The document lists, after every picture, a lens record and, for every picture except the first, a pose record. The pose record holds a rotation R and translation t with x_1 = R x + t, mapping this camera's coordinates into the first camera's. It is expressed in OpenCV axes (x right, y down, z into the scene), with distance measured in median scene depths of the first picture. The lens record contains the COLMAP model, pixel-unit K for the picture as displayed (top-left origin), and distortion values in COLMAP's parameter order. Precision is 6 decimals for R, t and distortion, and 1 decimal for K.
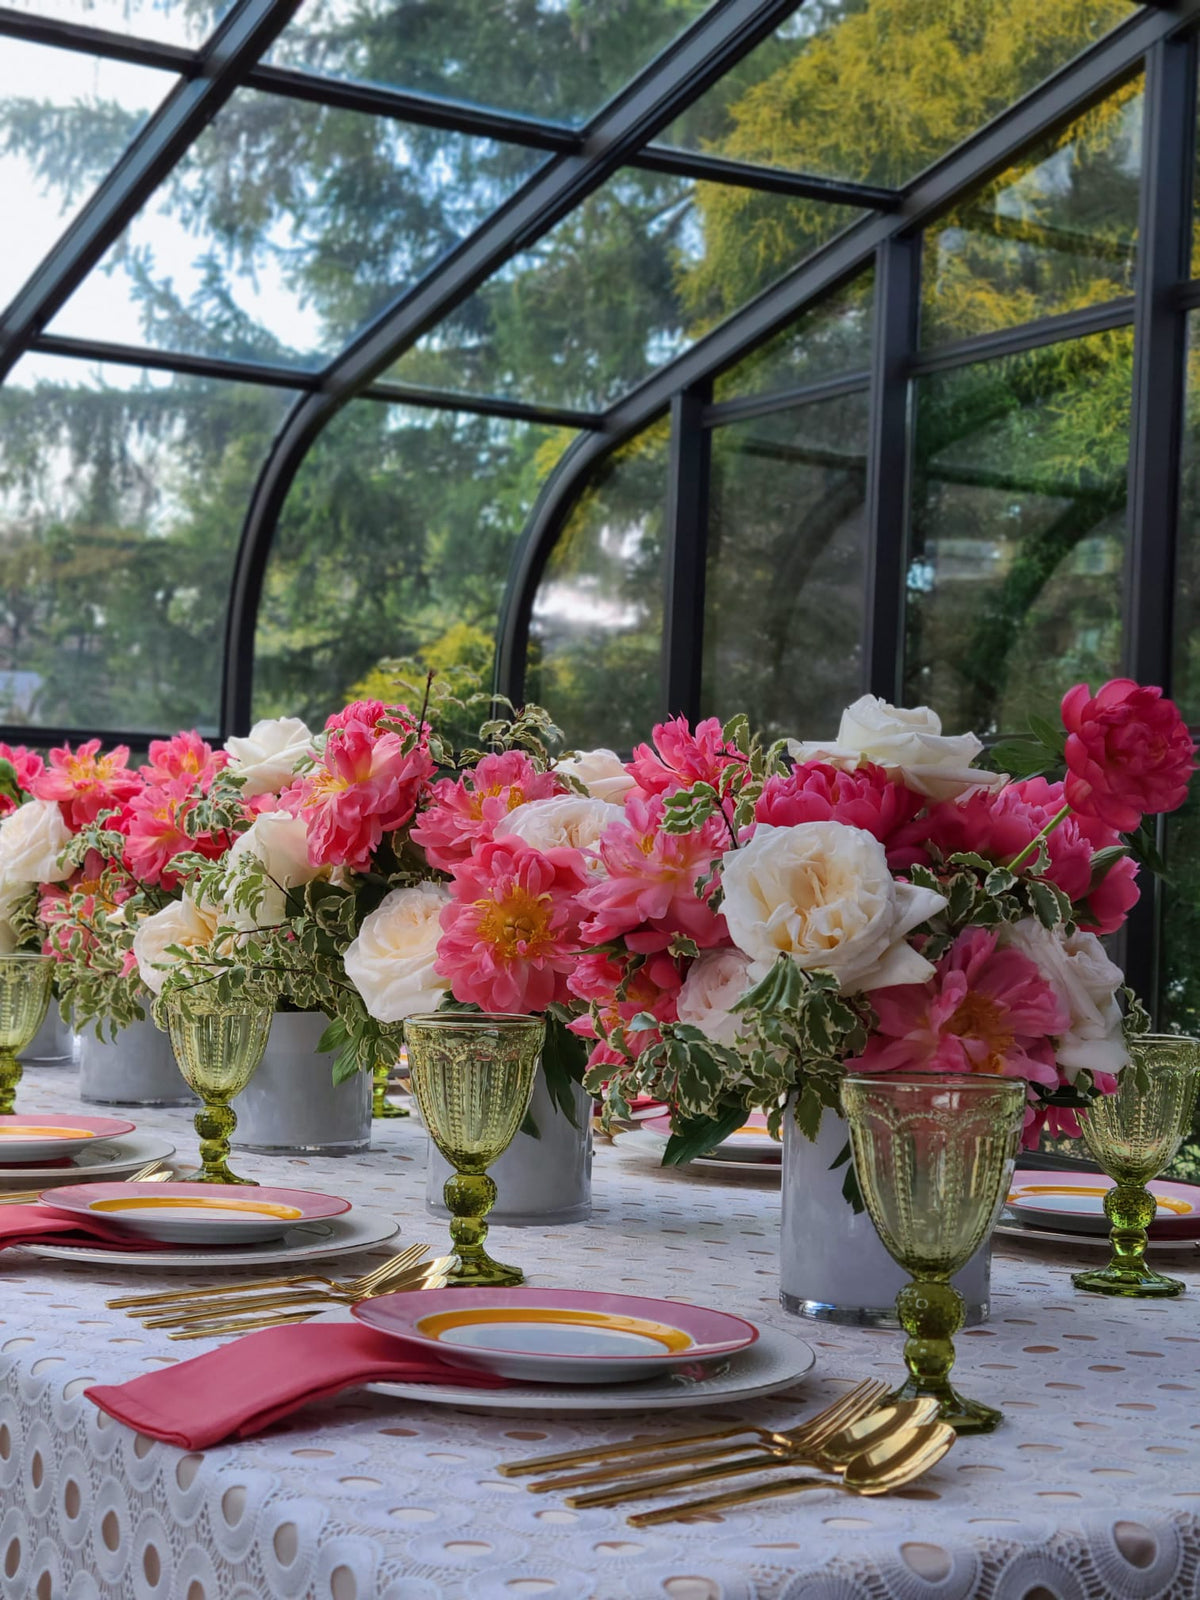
lens RADIAL K [[2265.5, 0, 599.4], [0, 2265.5, 865.4], [0, 0, 1]] dist [0.092581, -0.152984]
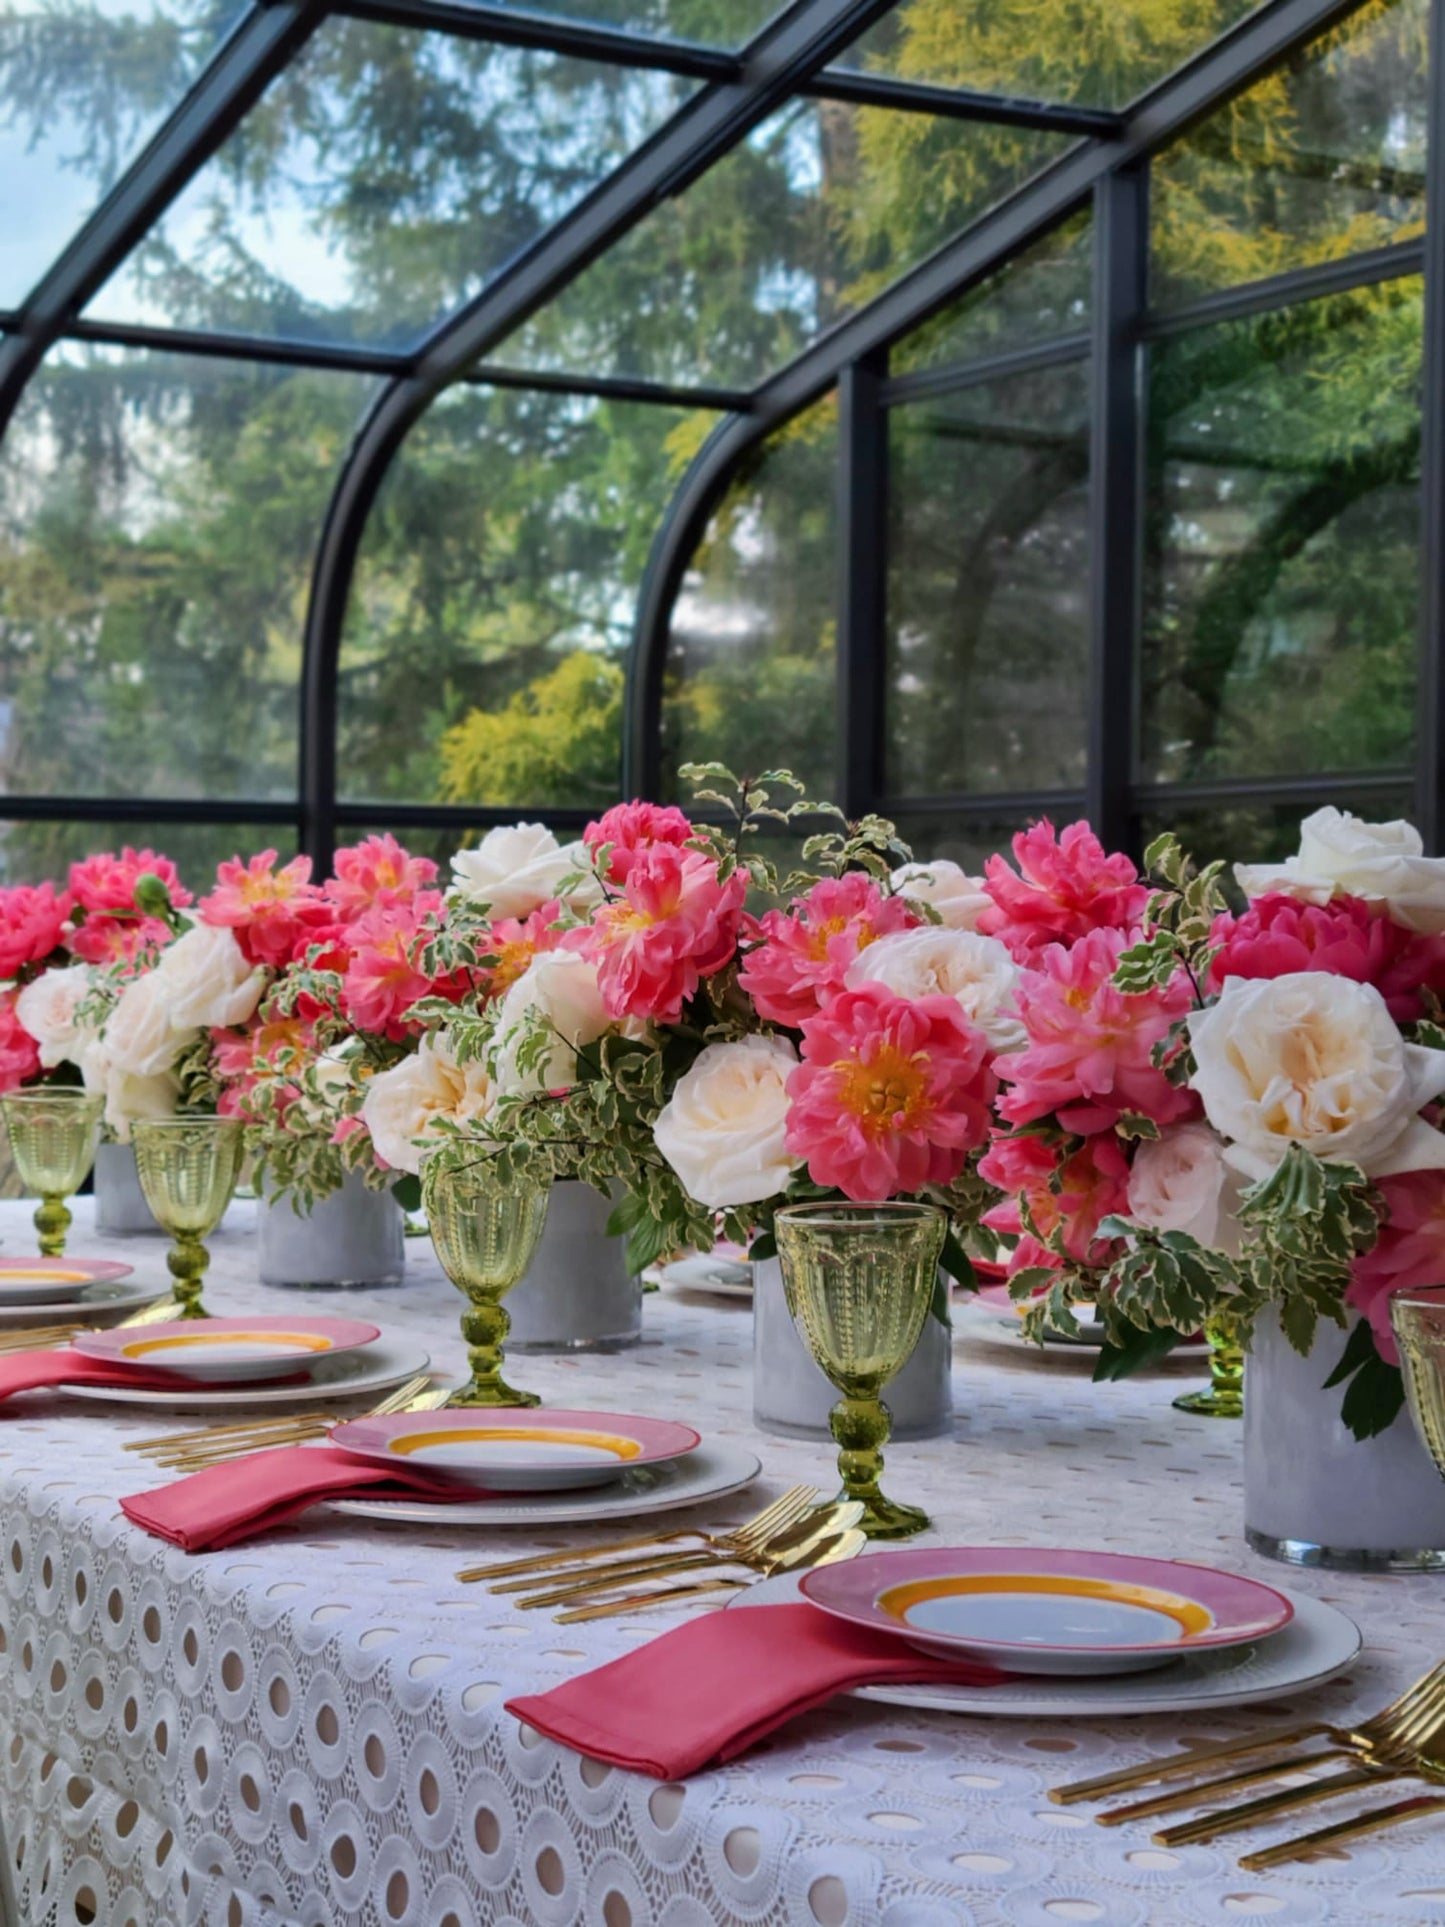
lens RADIAL K [[2748.1, 0, 720.2], [0, 2748.1, 990.0], [0, 0, 1]] dist [0.083127, -0.100413]
pose [[0.999349, -0.033264, 0.013979, -0.104460], [0.032860, 0.999062, 0.028213, -0.038879], [-0.014904, -0.027735, 0.999504, -0.003118]]
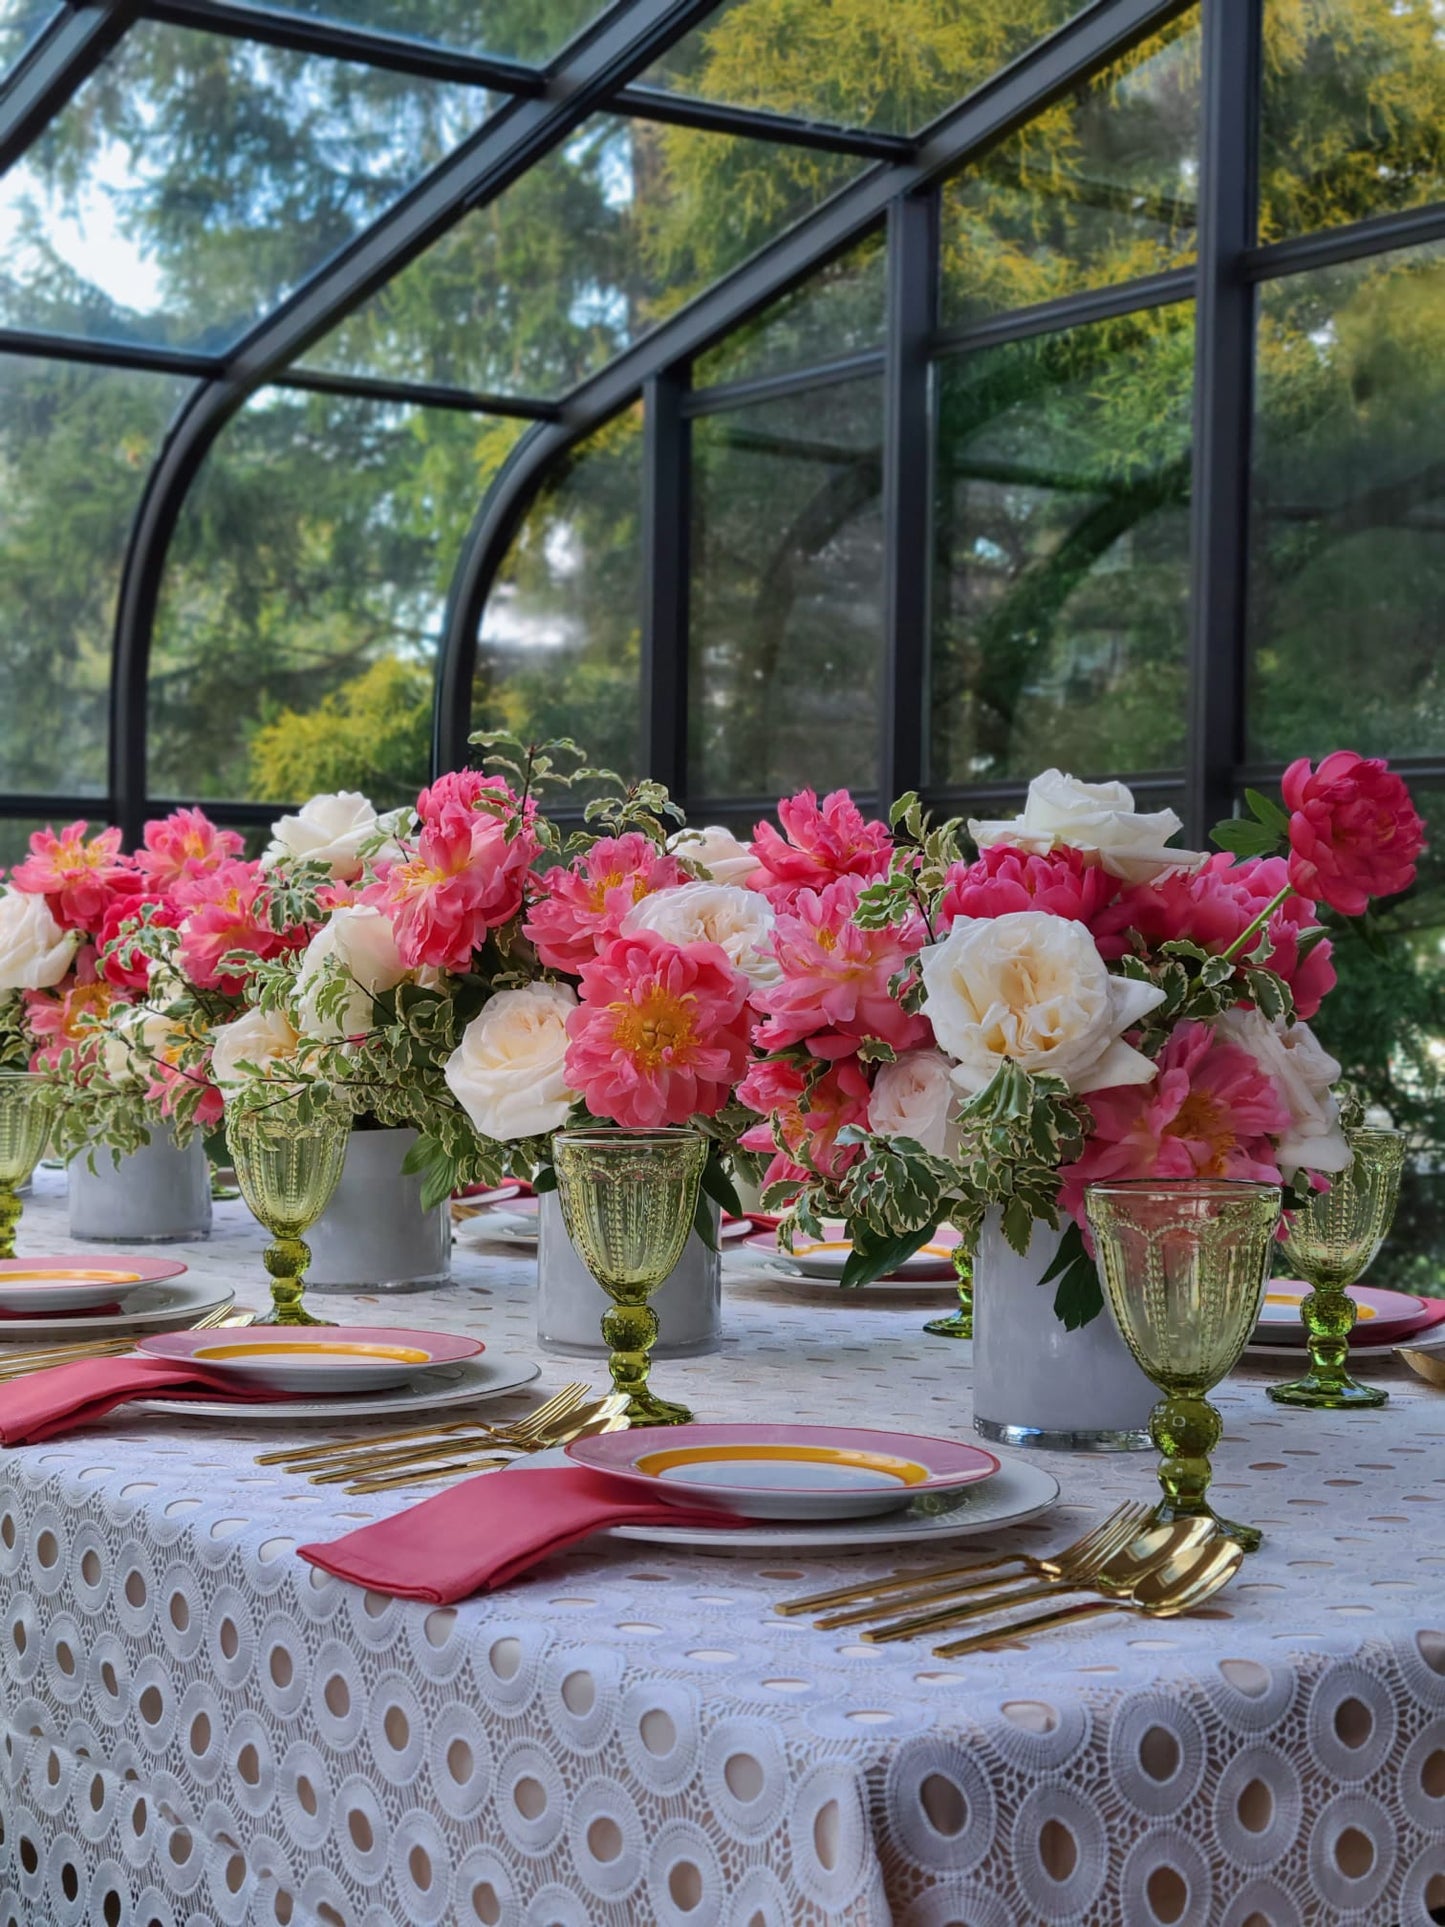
lens RADIAL K [[2728.5, 0, 721.8], [0, 2728.5, 1042.2], [0, 0, 1]] dist [0.092581, -0.152984]
pose [[0.996232, -0.029672, 0.081491, -0.094653], [0.026224, 0.998729, 0.043054, -0.014031], [-0.082664, -0.040755, 0.995744, -0.082409]]
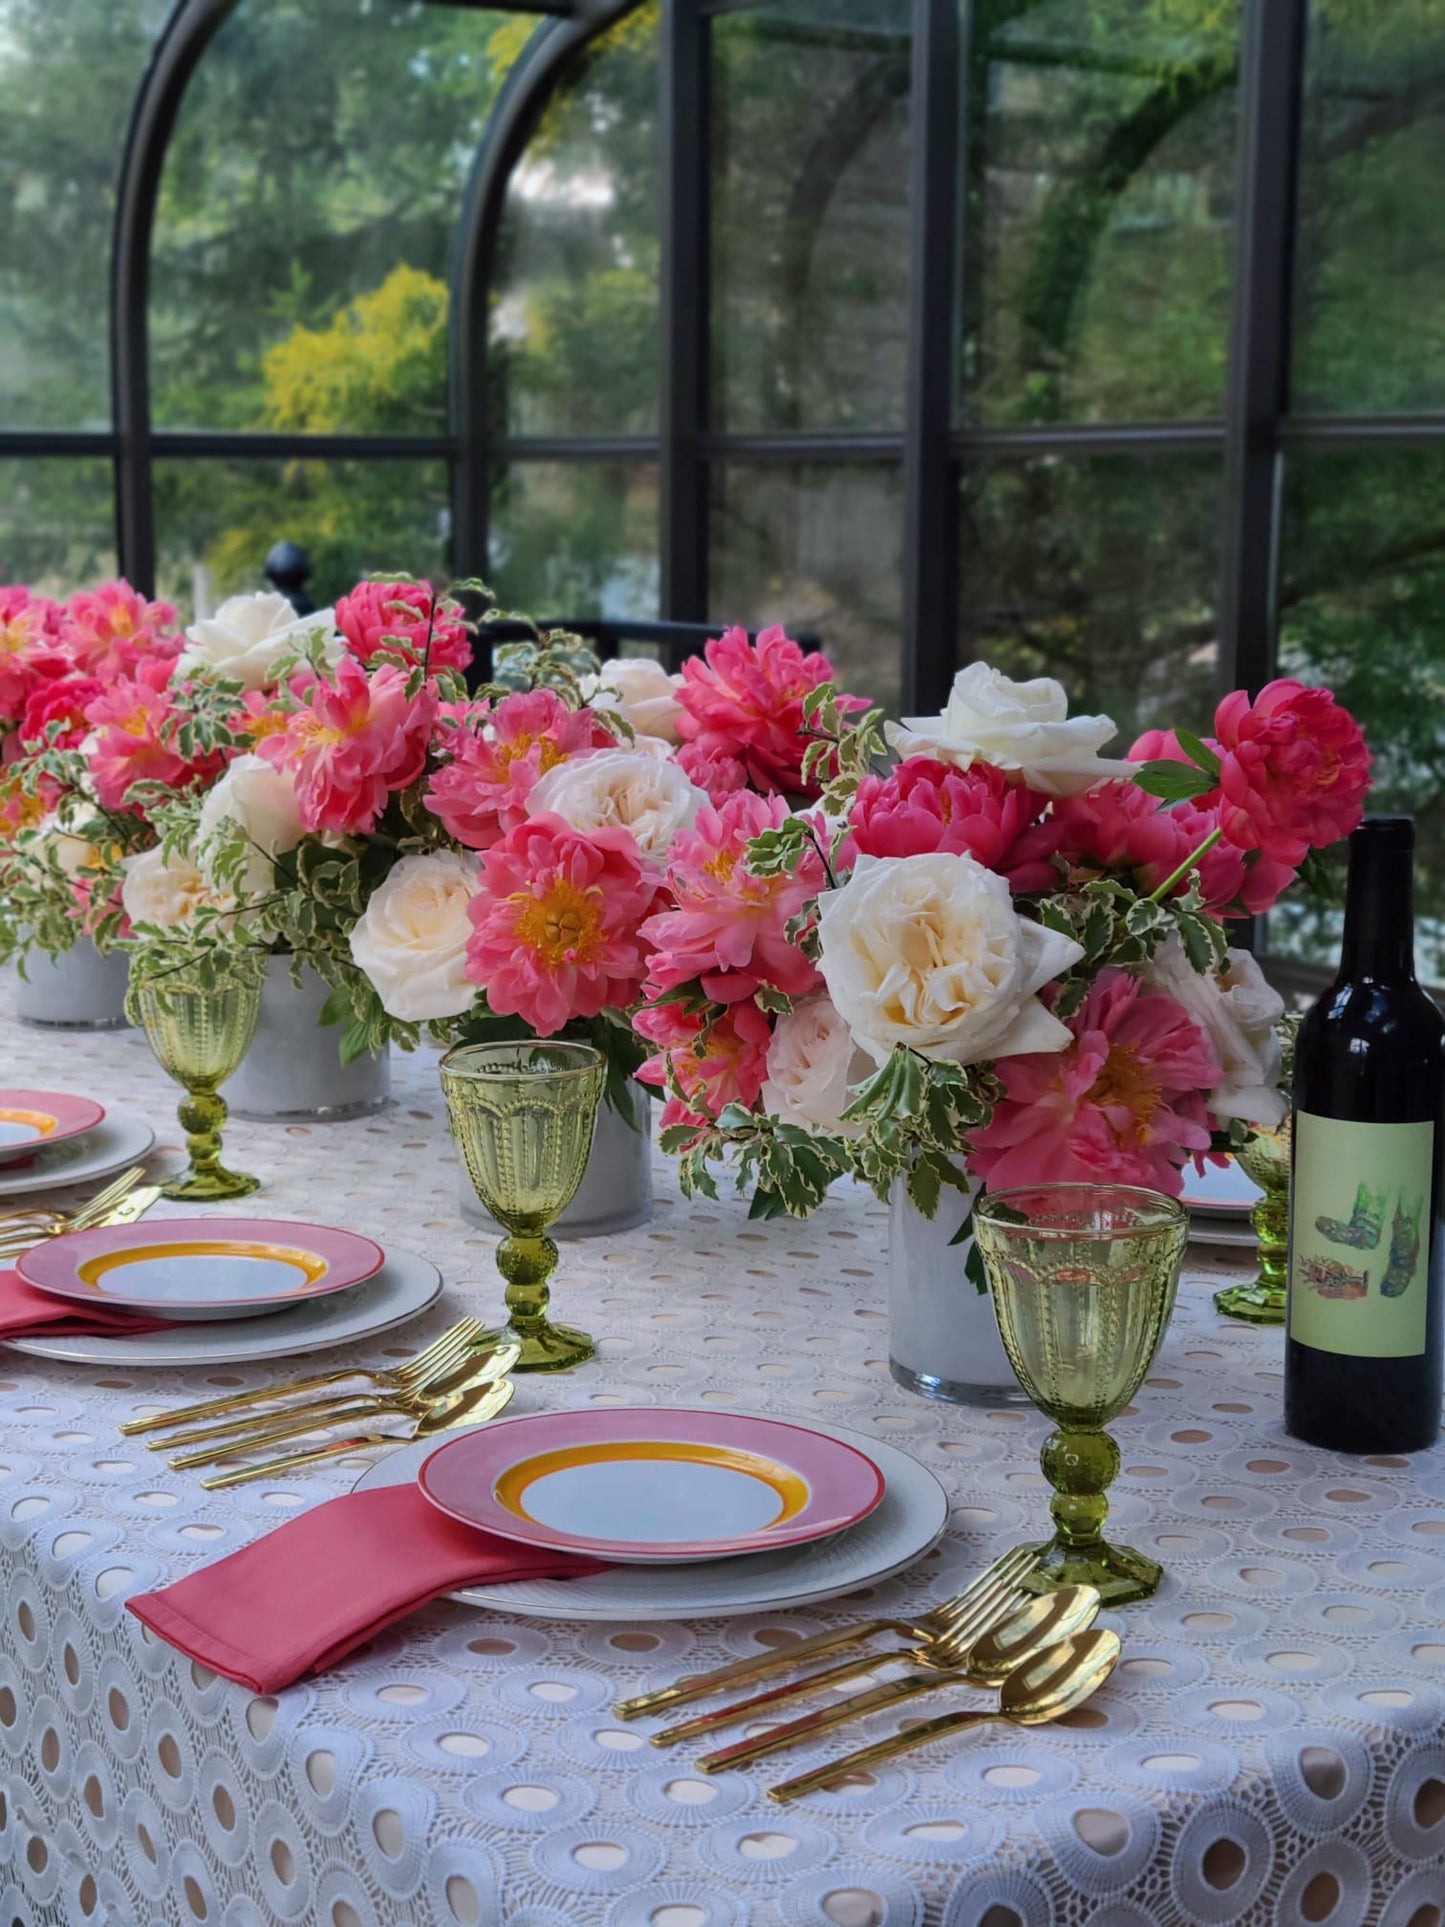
lens RADIAL K [[2739.9, 0, 693.8], [0, 2739.9, 971.5], [0, 0, 1]] dist [0.075039, -0.091438]
pose [[0.998321, -0.043747, 0.037972, -0.025438], [0.036123, 0.982579, 0.182301, -0.132789], [-0.045286, -0.180623, 0.982509, -0.005331]]
